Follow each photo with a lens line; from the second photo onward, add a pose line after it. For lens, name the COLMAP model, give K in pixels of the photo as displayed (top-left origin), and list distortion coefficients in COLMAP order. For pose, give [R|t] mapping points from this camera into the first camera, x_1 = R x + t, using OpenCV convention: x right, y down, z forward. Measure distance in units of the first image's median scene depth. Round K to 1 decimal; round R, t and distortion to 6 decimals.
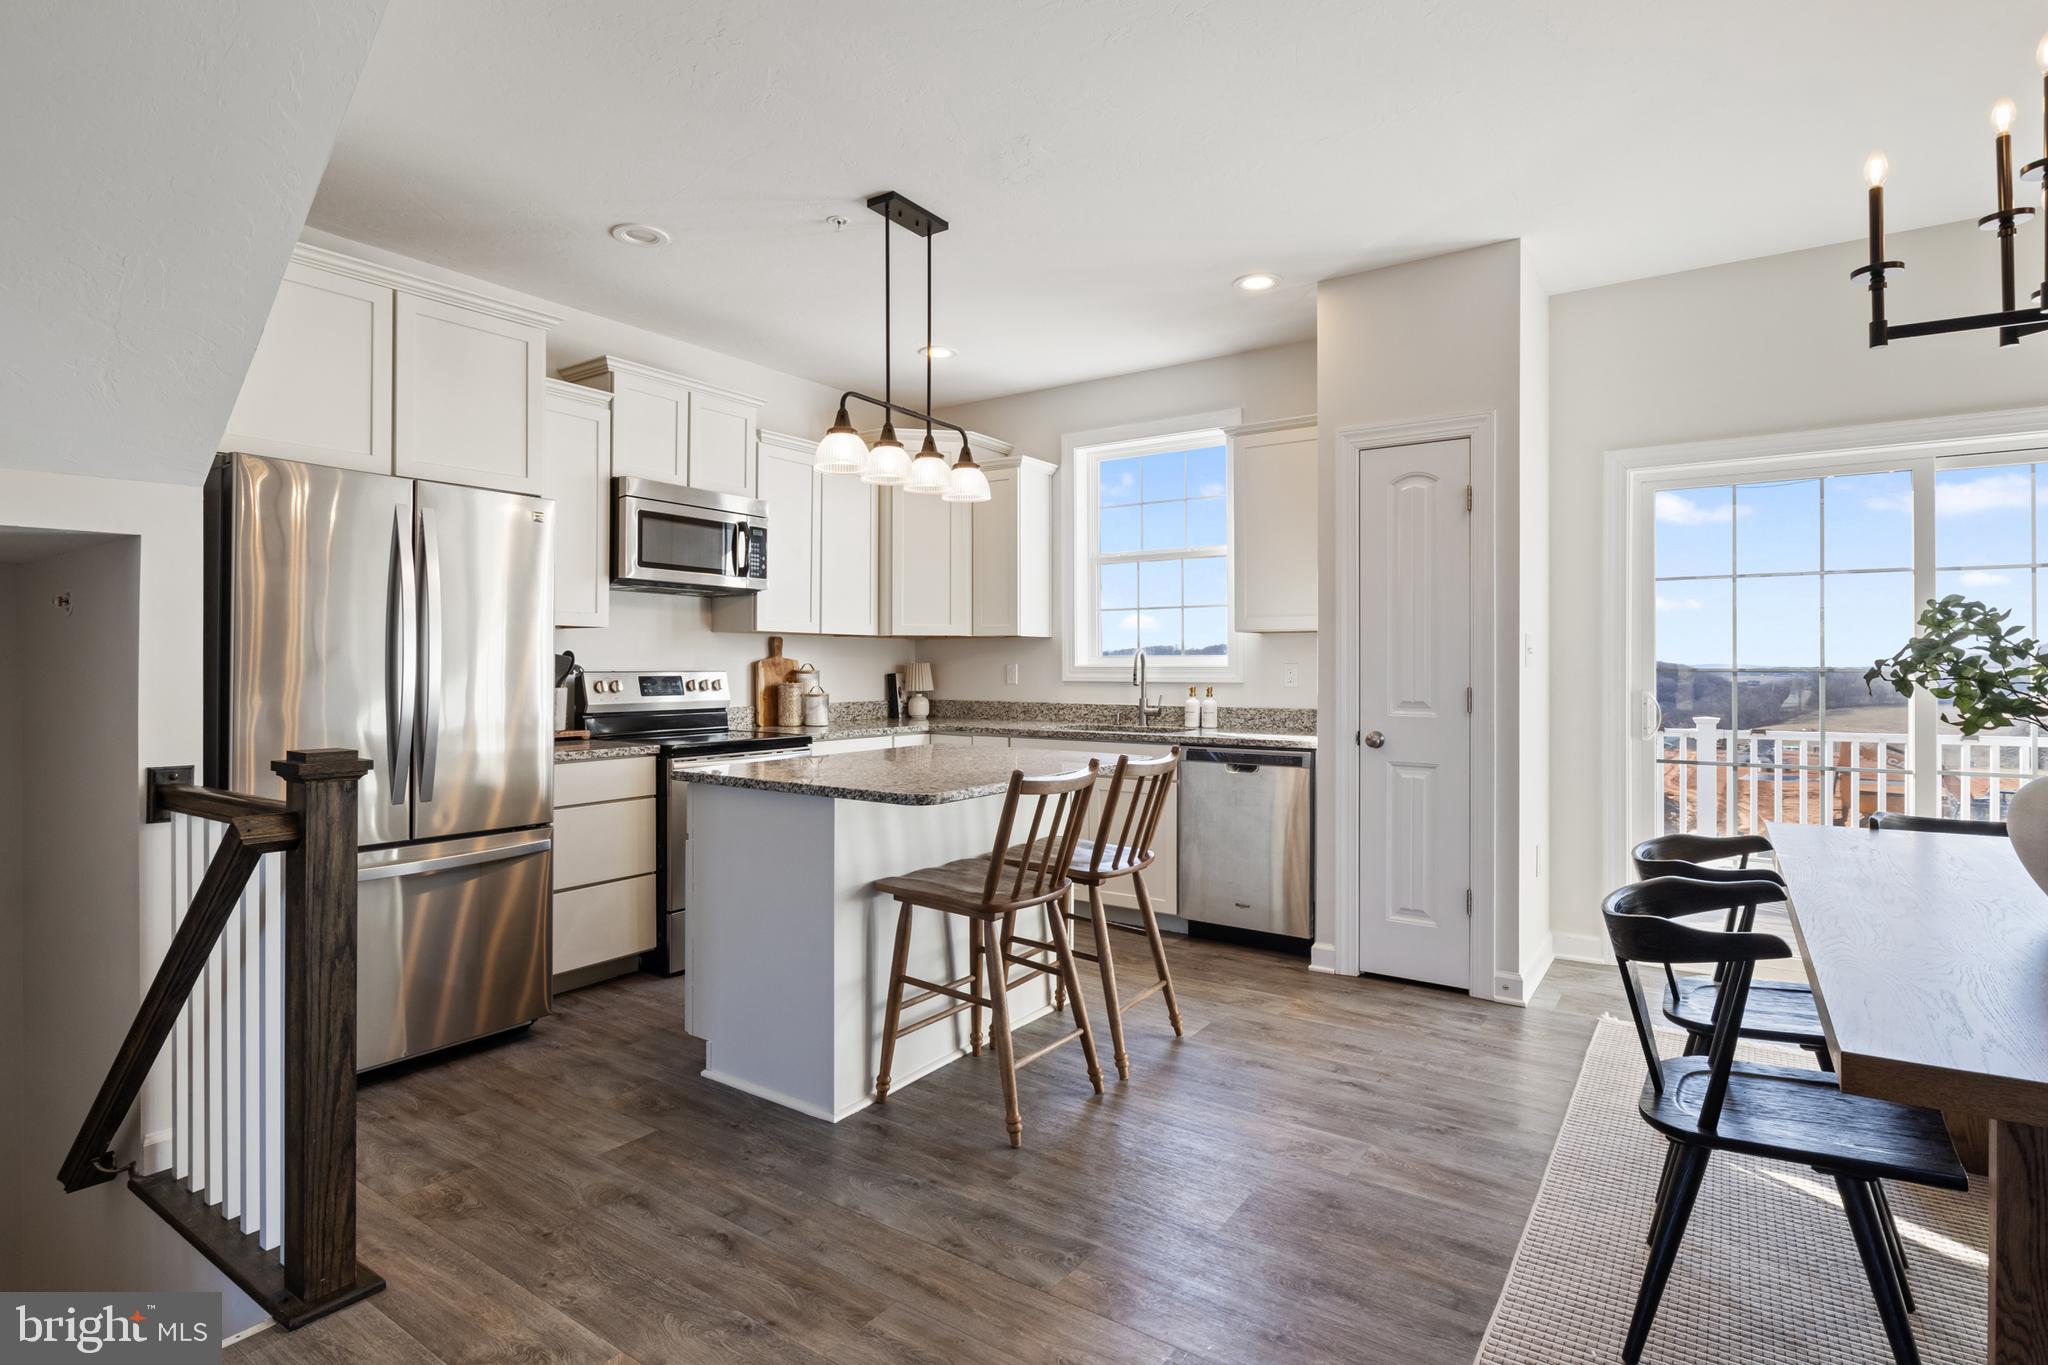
lens RADIAL K [[1029.5, 0, 1013.3], [0, 1029.5, 664.1], [0, 0, 1]] dist [-0.005604, -0.002732]
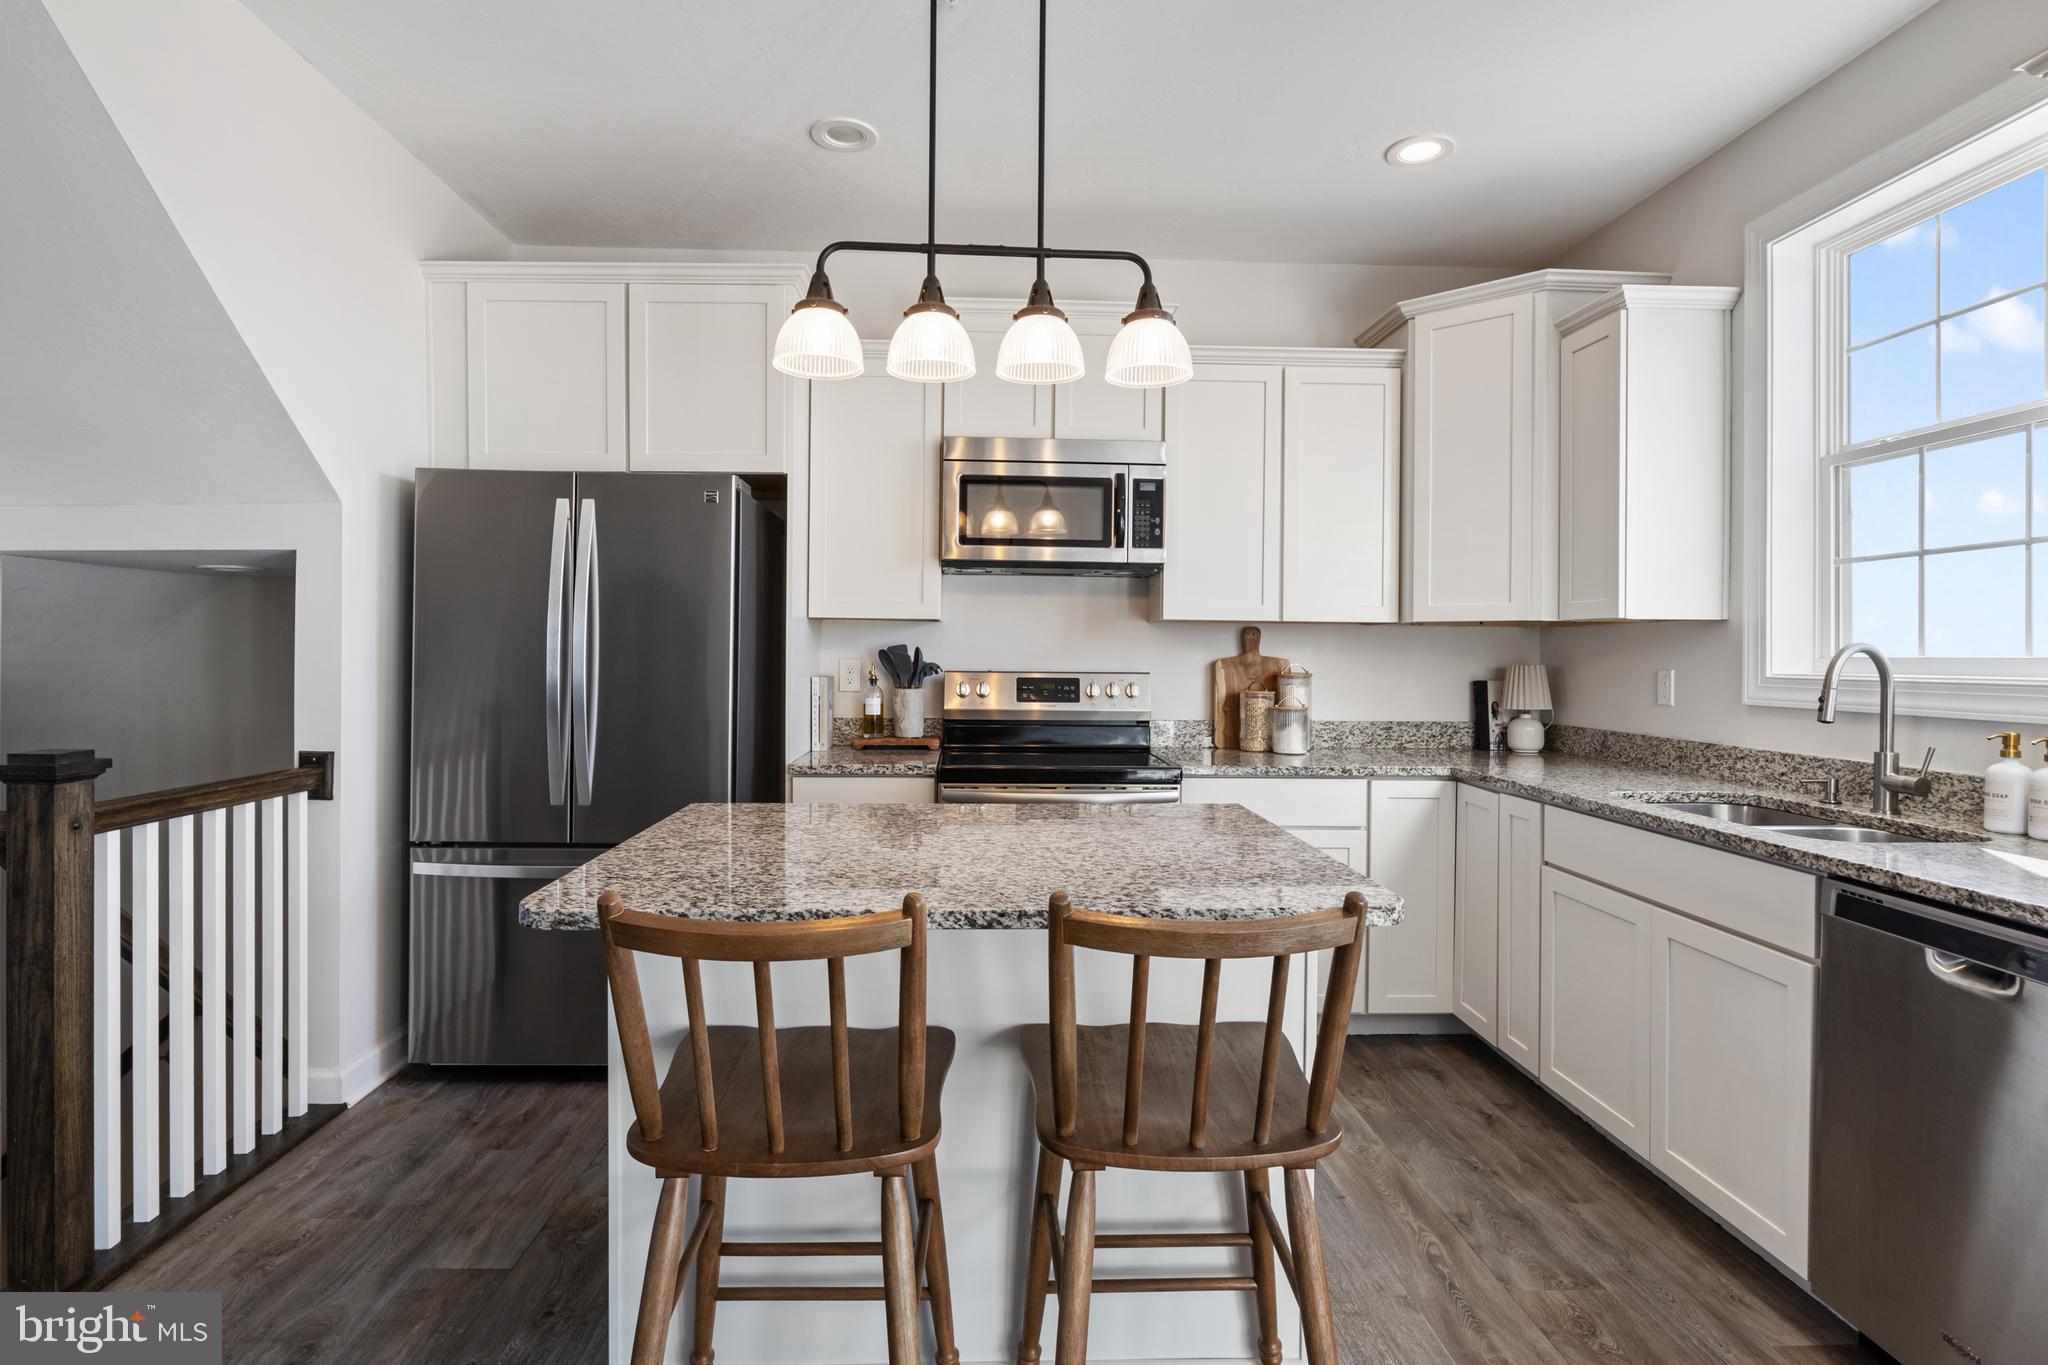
lens RADIAL K [[1029.5, 0, 1012.2], [0, 1029.5, 655.5], [0, 0, 1]] dist [-0.005604, -0.002732]
pose [[0.601871, 0.007013, -0.798562, 0.323730], [-0.007914, 0.999965, 0.002817, -0.008921], [0.798554, 0.004625, 0.601906, 0.545658]]
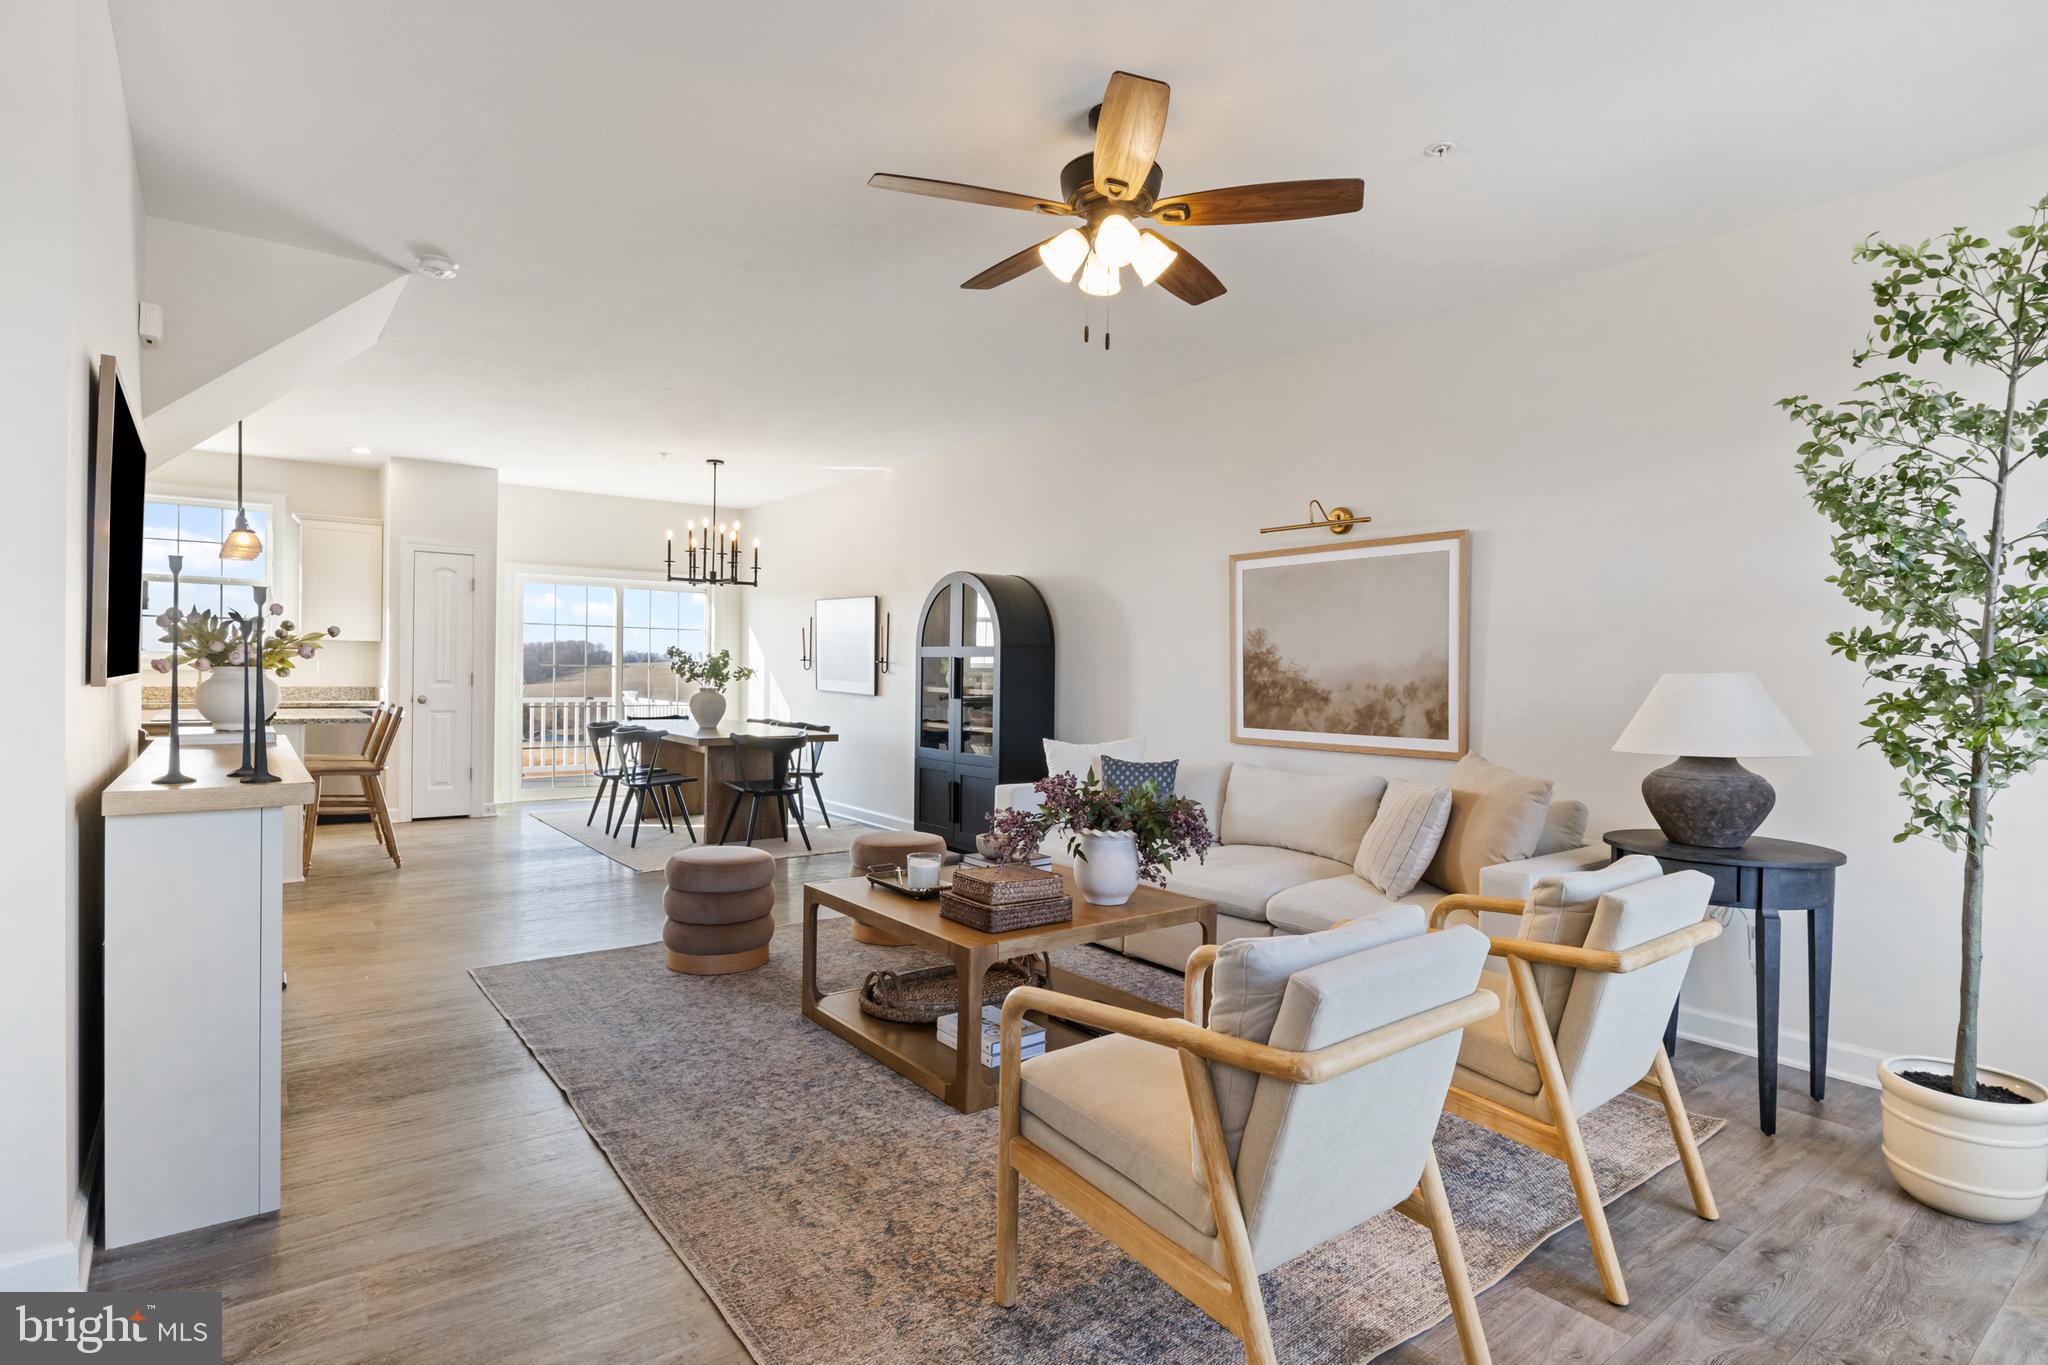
lens RADIAL K [[1029.5, 0, 1017.2], [0, 1029.5, 683.7], [0, 0, 1]] dist [-0.005604, -0.002732]
pose [[0.303292, -0.007755, 0.952866, -1.136511], [-0.016524, 0.999774, 0.013396, -0.002429], [-0.952754, -0.019808, 0.303095, -0.660587]]
